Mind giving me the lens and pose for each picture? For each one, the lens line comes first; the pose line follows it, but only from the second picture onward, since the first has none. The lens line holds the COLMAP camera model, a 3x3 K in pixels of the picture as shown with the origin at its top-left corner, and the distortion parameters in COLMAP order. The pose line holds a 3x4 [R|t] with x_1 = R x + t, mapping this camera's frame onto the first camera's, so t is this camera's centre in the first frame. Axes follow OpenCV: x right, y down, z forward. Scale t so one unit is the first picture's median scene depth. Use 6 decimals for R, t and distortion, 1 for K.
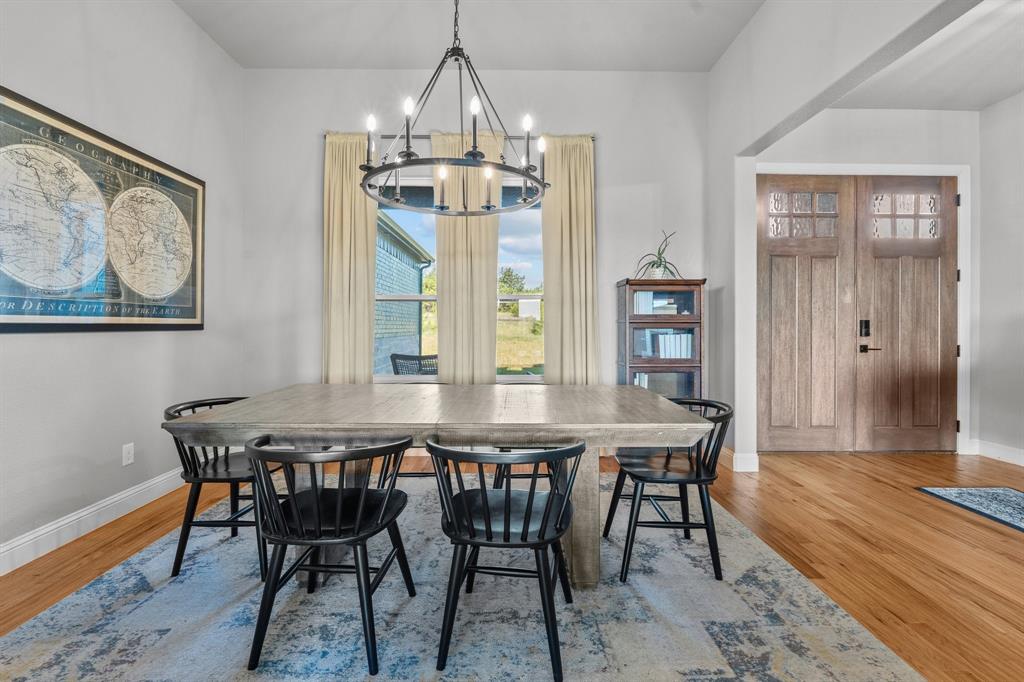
lens RADIAL K [[450.2, 0, 512.0], [0, 450.2, 341.0], [0, 0, 1]] dist [-0.001978, 0.000301]
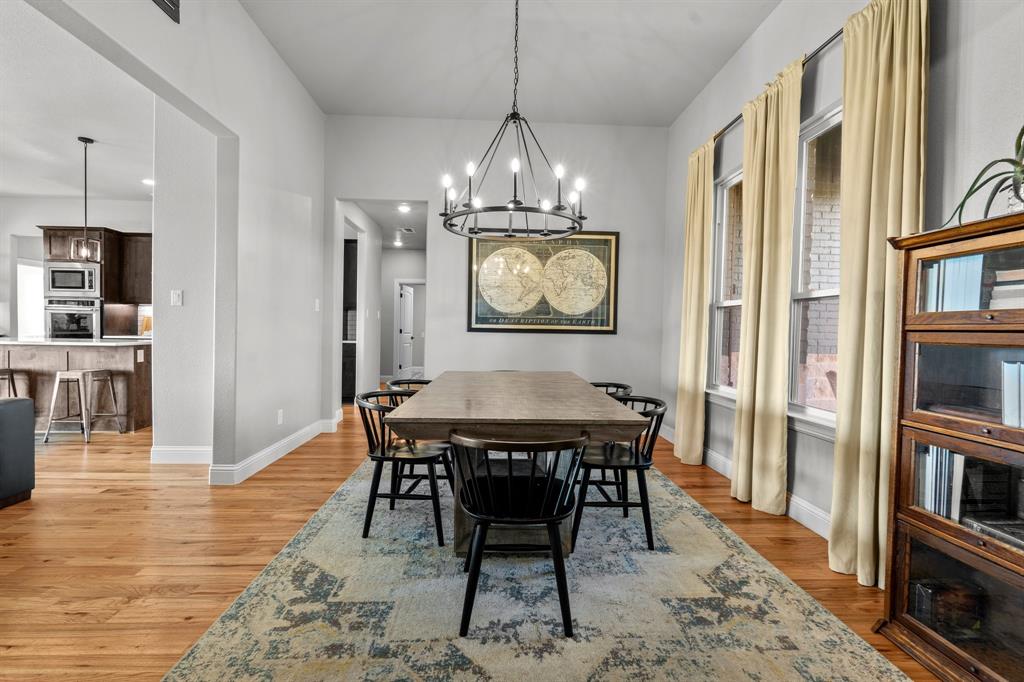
lens RADIAL K [[450.2, 0, 512.0], [0, 450.2, 341.0], [0, 0, 1]] dist [-0.001978, 0.000301]
pose [[0.039334, 0.015136, -0.999111, 1.022878], [-0.053629, 0.998476, 0.013015, -0.005631], [0.997786, 0.053069, 0.040086, 0.834805]]
